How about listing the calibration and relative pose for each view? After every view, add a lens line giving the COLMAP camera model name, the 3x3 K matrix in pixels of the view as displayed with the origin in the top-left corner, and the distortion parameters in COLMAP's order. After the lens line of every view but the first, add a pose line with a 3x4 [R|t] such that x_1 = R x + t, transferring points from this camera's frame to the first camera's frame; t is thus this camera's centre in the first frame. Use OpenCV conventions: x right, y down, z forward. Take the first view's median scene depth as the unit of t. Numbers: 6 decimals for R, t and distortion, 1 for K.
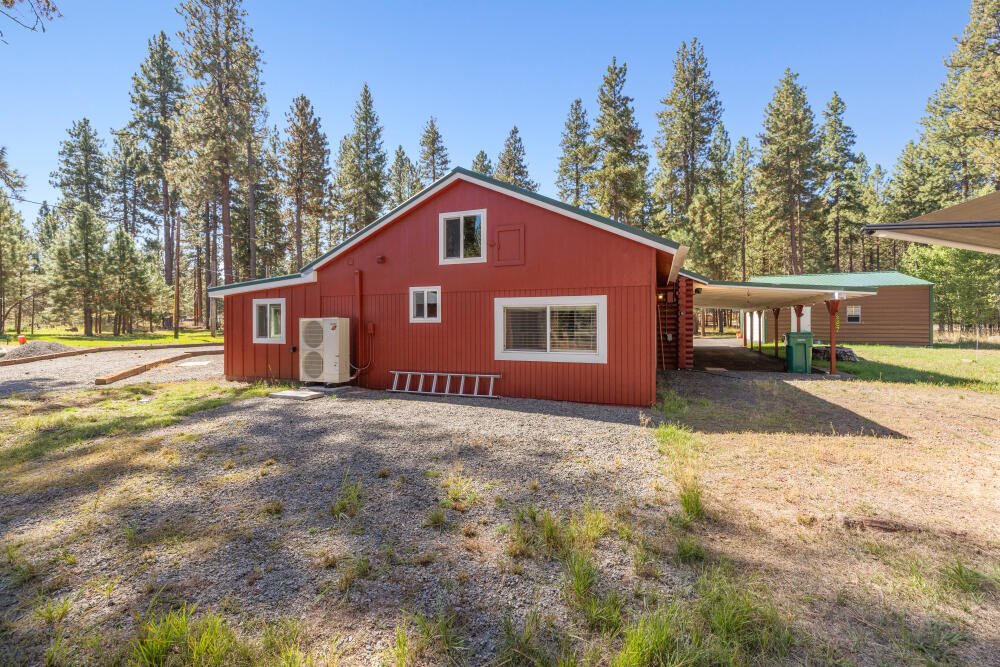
lens RADIAL K [[405.3, 0, 496.3], [0, 405.3, 327.8], [0, 0, 1]] dist [-0.002318, 0.000262]
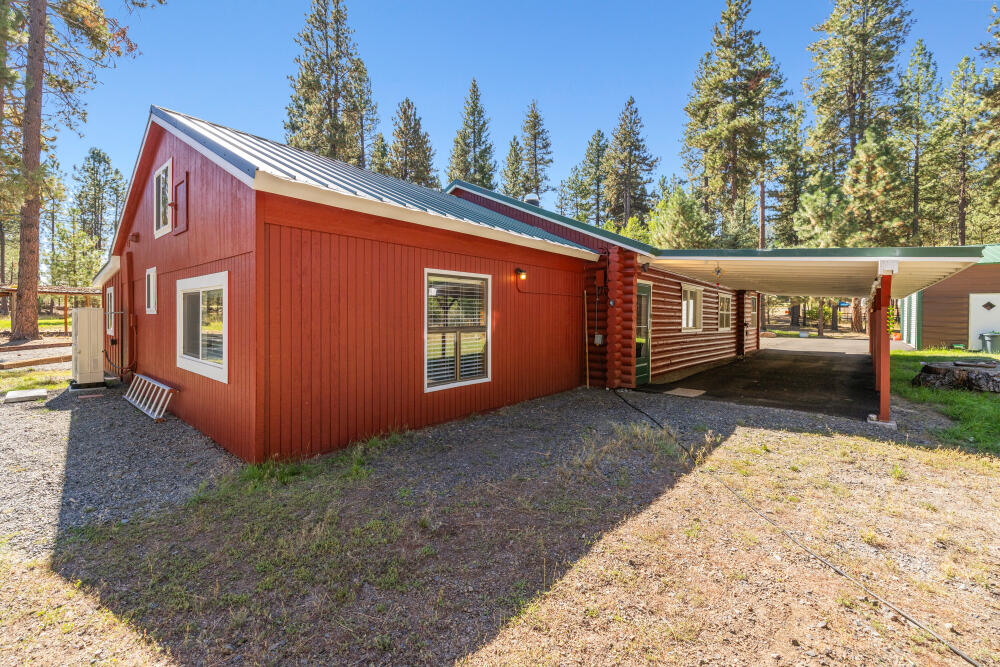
lens RADIAL K [[405.3, 0, 496.3], [0, 405.3, 327.8], [0, 0, 1]] dist [-0.002318, 0.000262]
pose [[0.945257, 0.015834, -0.325944, 0.099514], [-0.008717, 0.999691, 0.023282, -0.001843], [0.326211, -0.019166, 0.945103, 0.064830]]
